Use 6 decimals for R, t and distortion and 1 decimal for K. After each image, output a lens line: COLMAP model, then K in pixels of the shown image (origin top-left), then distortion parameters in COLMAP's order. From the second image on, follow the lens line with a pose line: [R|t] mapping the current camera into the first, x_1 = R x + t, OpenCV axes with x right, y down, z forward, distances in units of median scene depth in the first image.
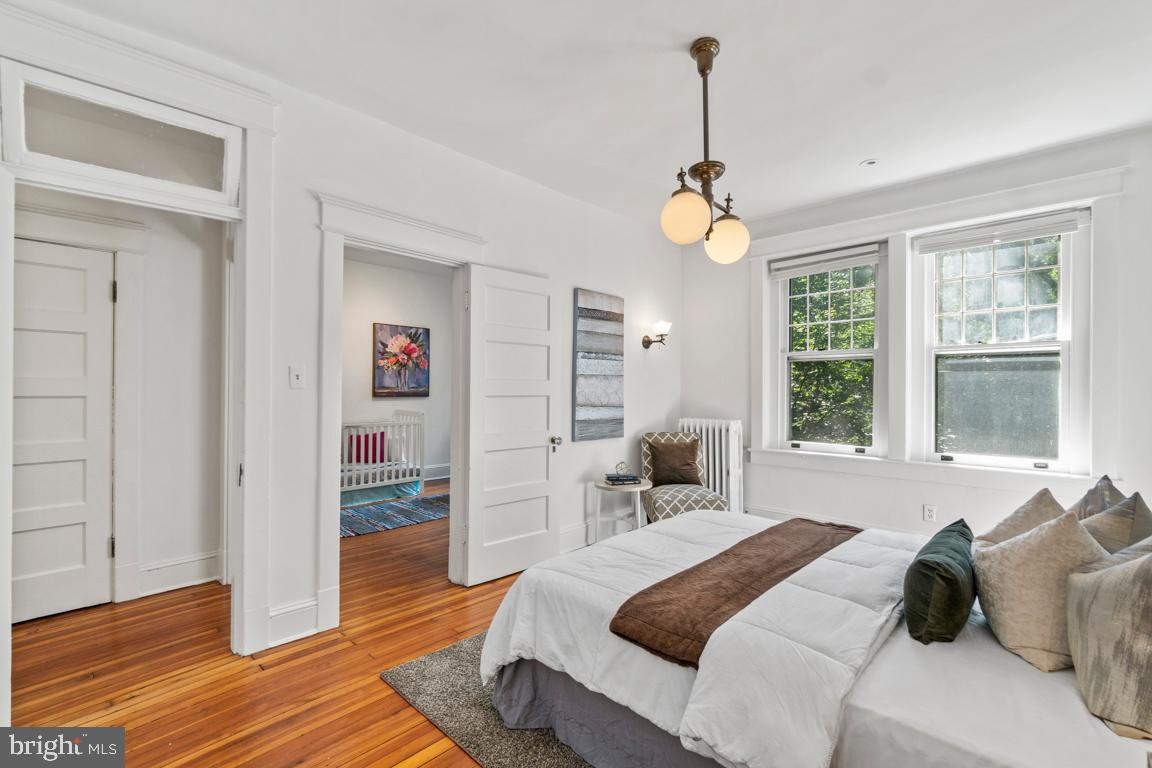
lens RADIAL K [[513.8, 0, 576.0], [0, 513.8, 384.0], [0, 0, 1]] dist [-0.000362, -0.000060]
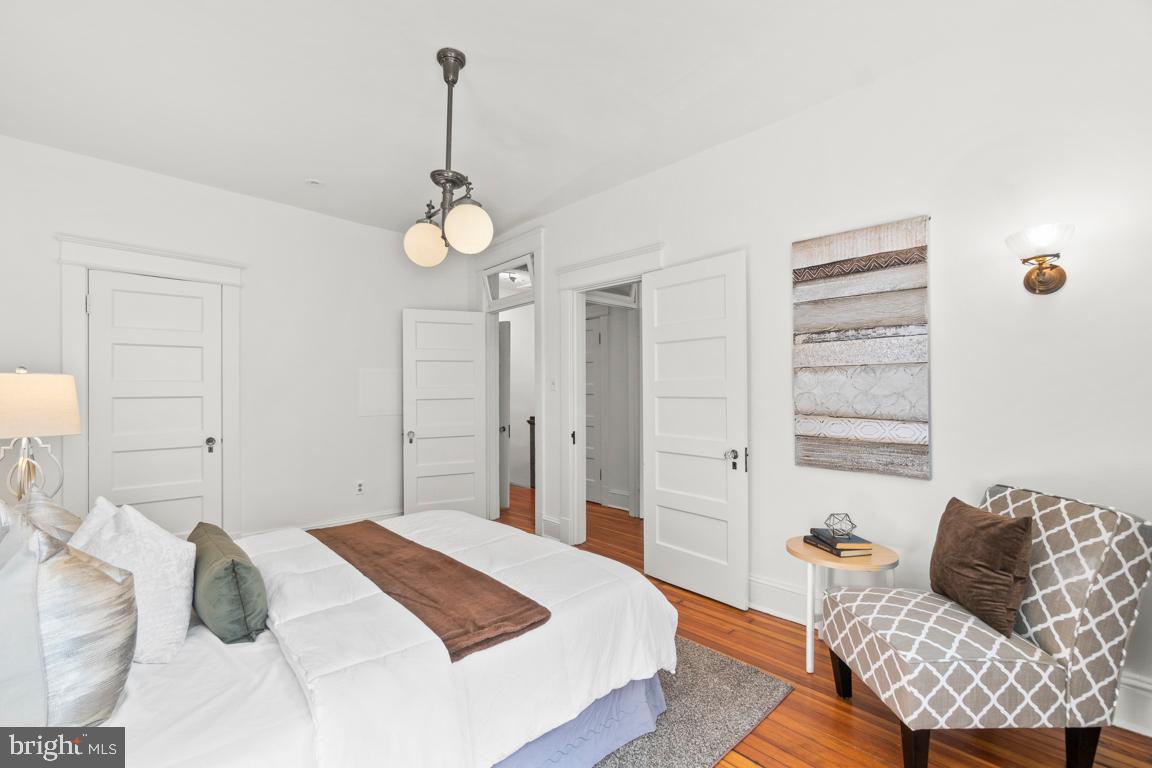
lens RADIAL K [[513.8, 0, 576.0], [0, 513.8, 384.0], [0, 0, 1]] dist [-0.000362, -0.000060]
pose [[-0.078436, -0.013765, -0.996824, 0.728963], [0.015720, 0.999763, -0.015042, 0.008691], [0.996795, -0.016850, -0.078201, 0.777434]]
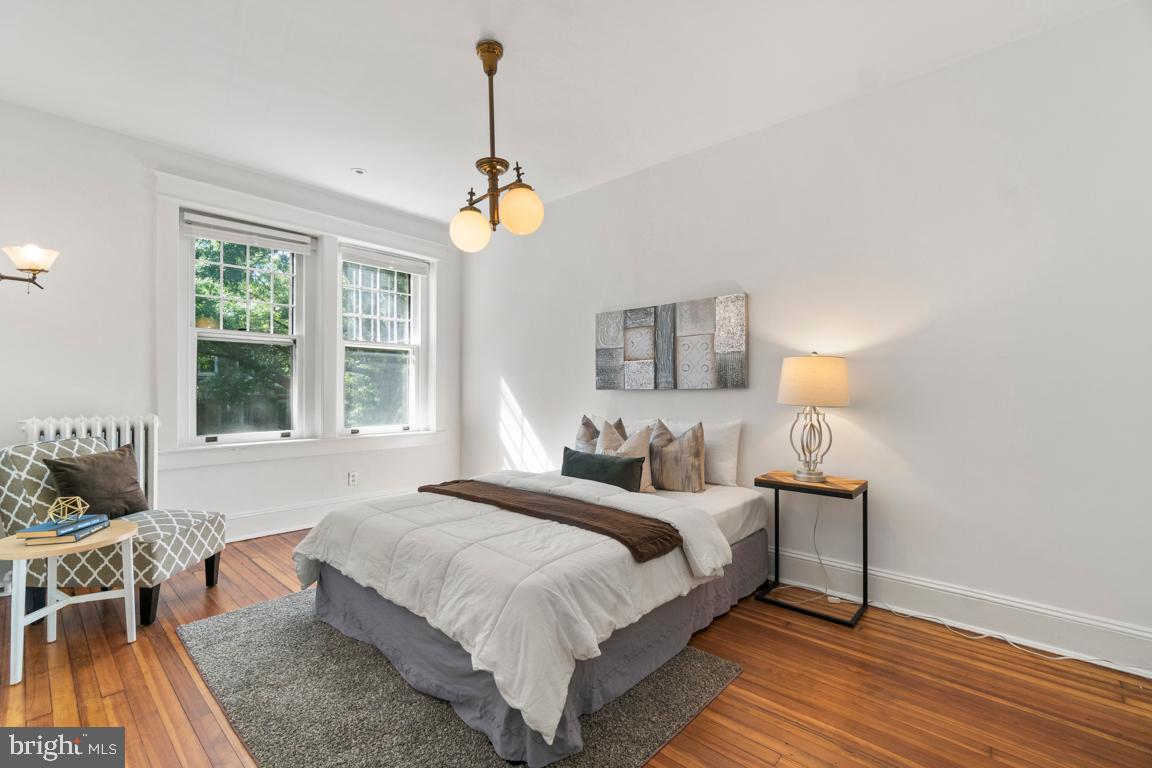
lens RADIAL K [[490.2, 0, 576.0], [0, 490.2, 384.0], [0, 0, 1]] dist [-0.001159, -0.000031]
pose [[-0.030279, 0.003480, 0.999535, -0.420637], [-0.017571, 0.999838, -0.004014, 0.023257], [-0.999387, -0.017685, -0.030213, 0.456426]]
